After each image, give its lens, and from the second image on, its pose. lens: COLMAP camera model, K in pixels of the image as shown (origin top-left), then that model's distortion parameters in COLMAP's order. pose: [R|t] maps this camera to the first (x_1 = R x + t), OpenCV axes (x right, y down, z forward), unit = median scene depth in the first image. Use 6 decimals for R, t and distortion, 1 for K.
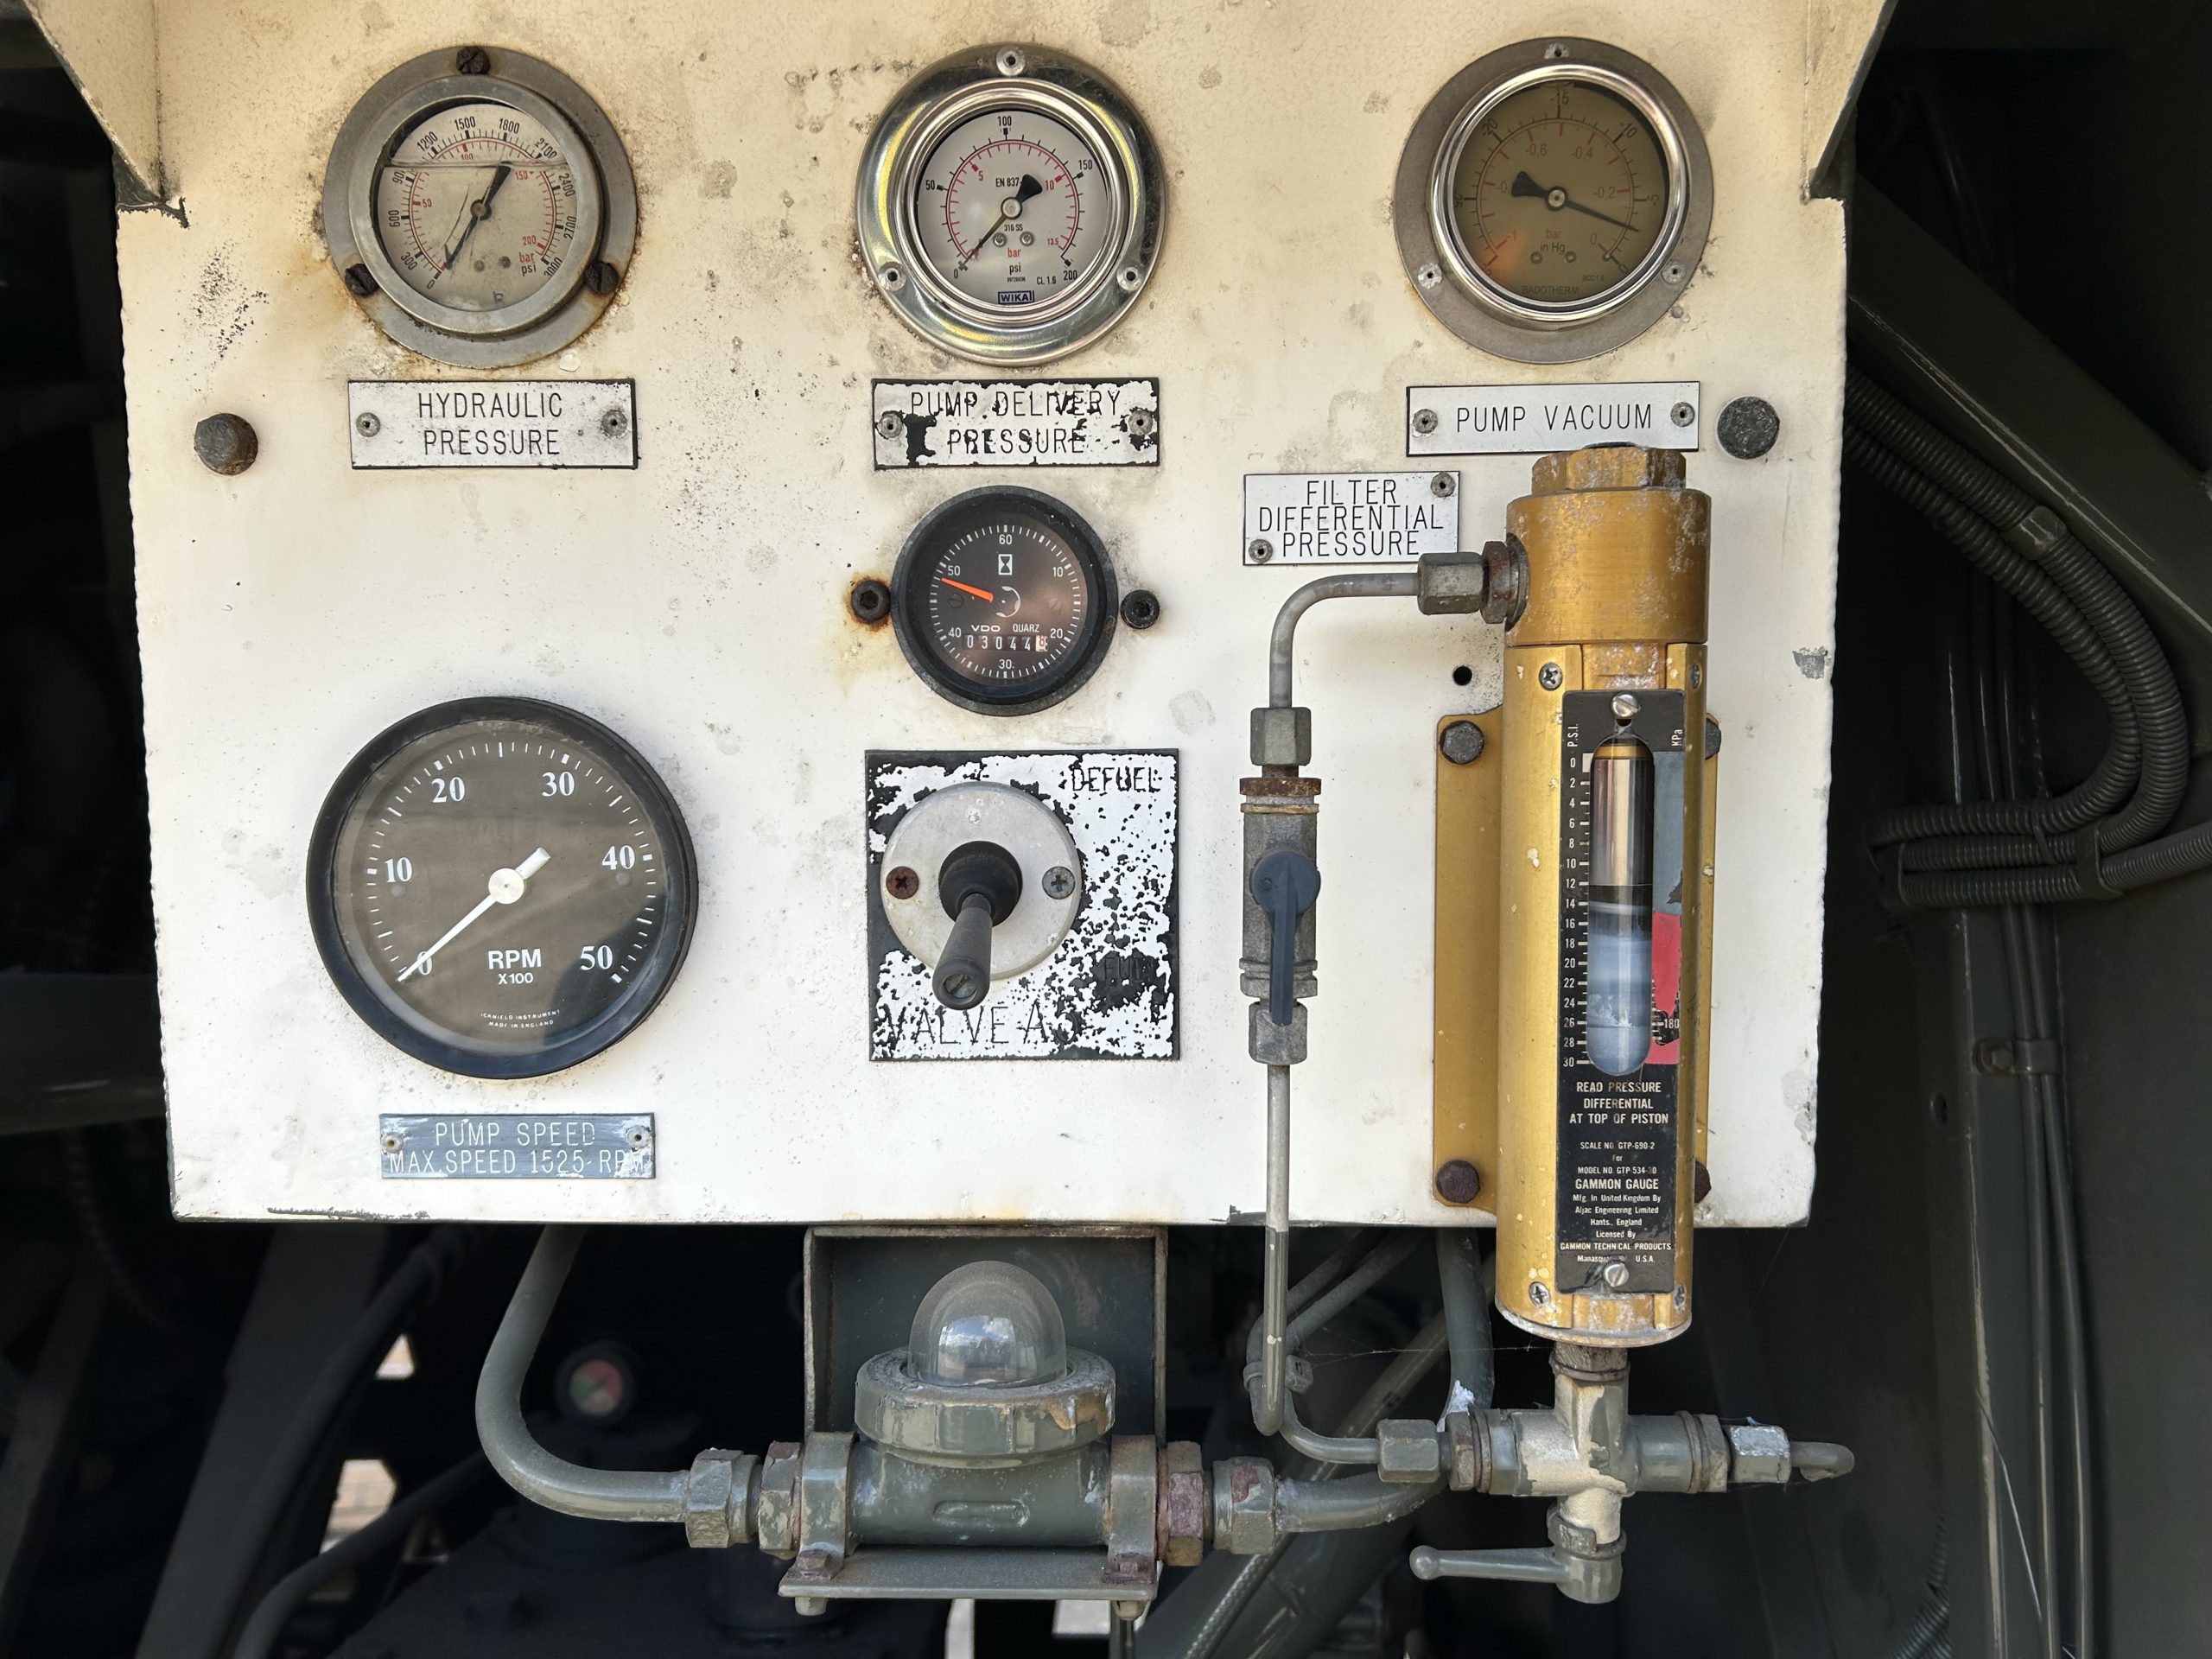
lens RADIAL K [[1649.0, 0, 1094.4], [0, 1649.0, 823.1], [0, 0, 1]] dist [0.045568, -0.032165]
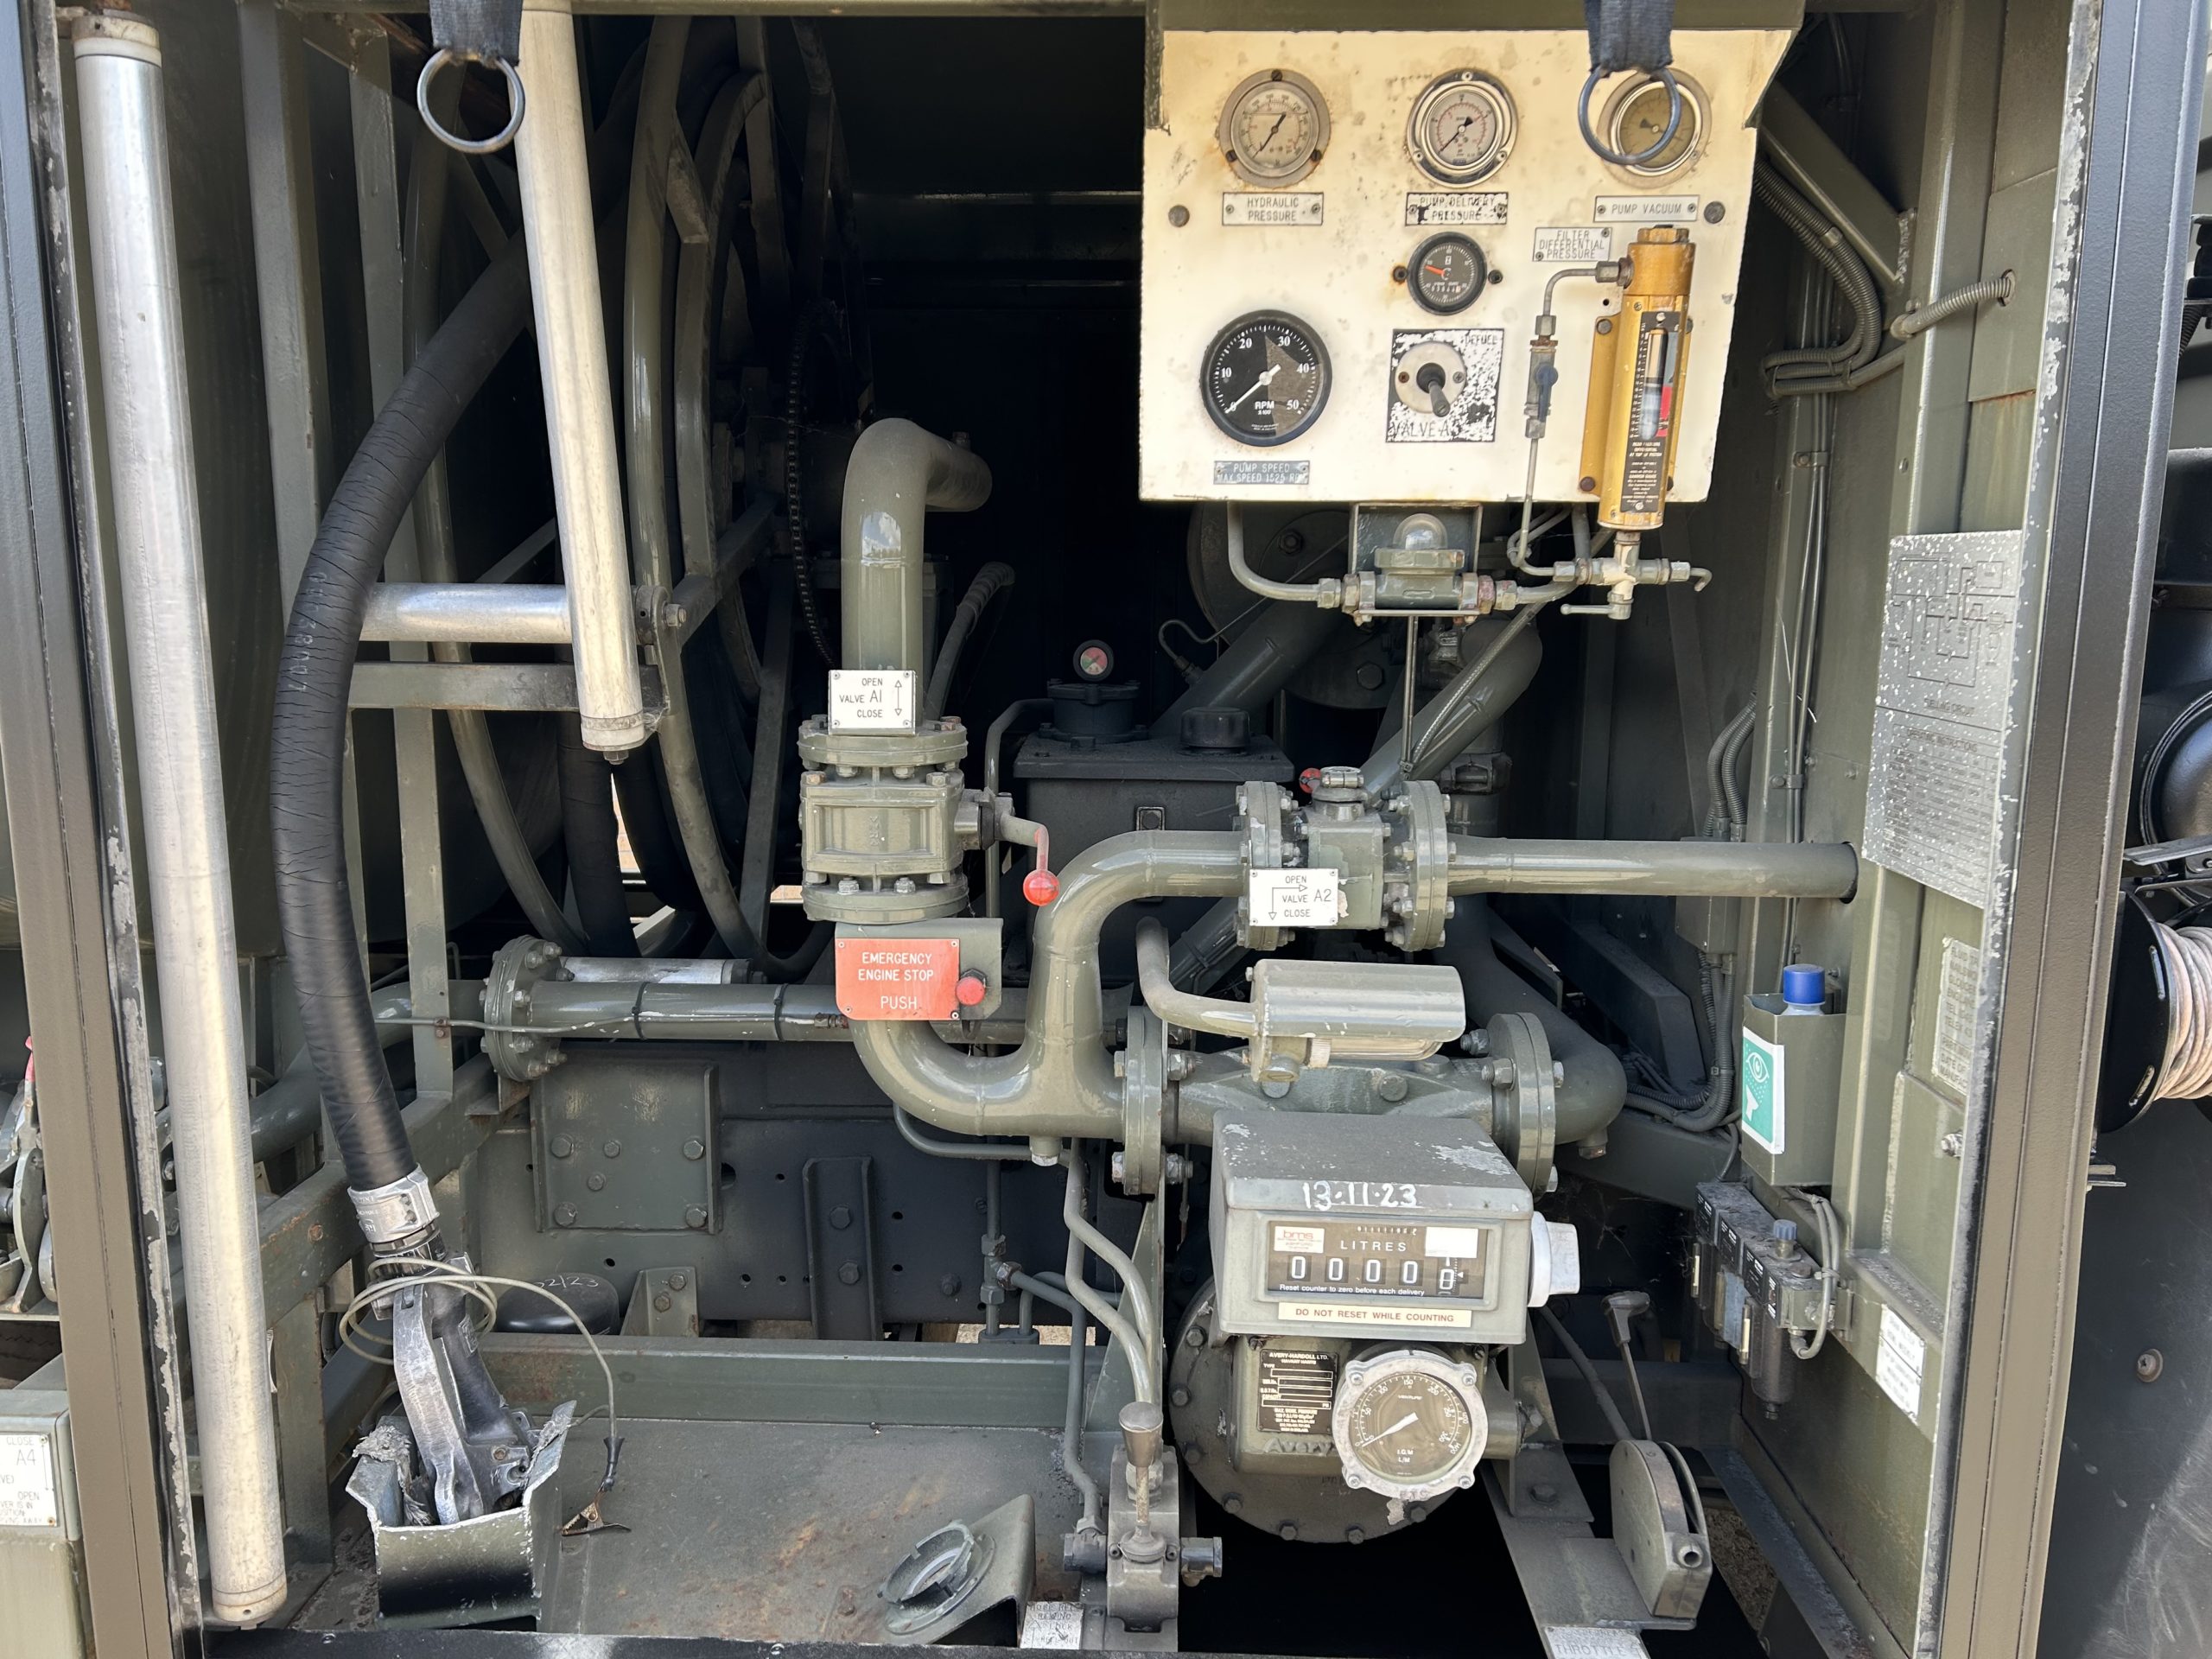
lens RADIAL K [[1638.2, 0, 1106.0], [0, 1638.2, 829.5], [0, 0, 1]] dist [0.041475, -0.060759]
pose [[0.999970, 0.006709, -0.003914, -0.631507], [-0.005391, 0.962224, 0.272204, 0.017180], [0.005592, -0.272175, 0.962232, -2.016960]]
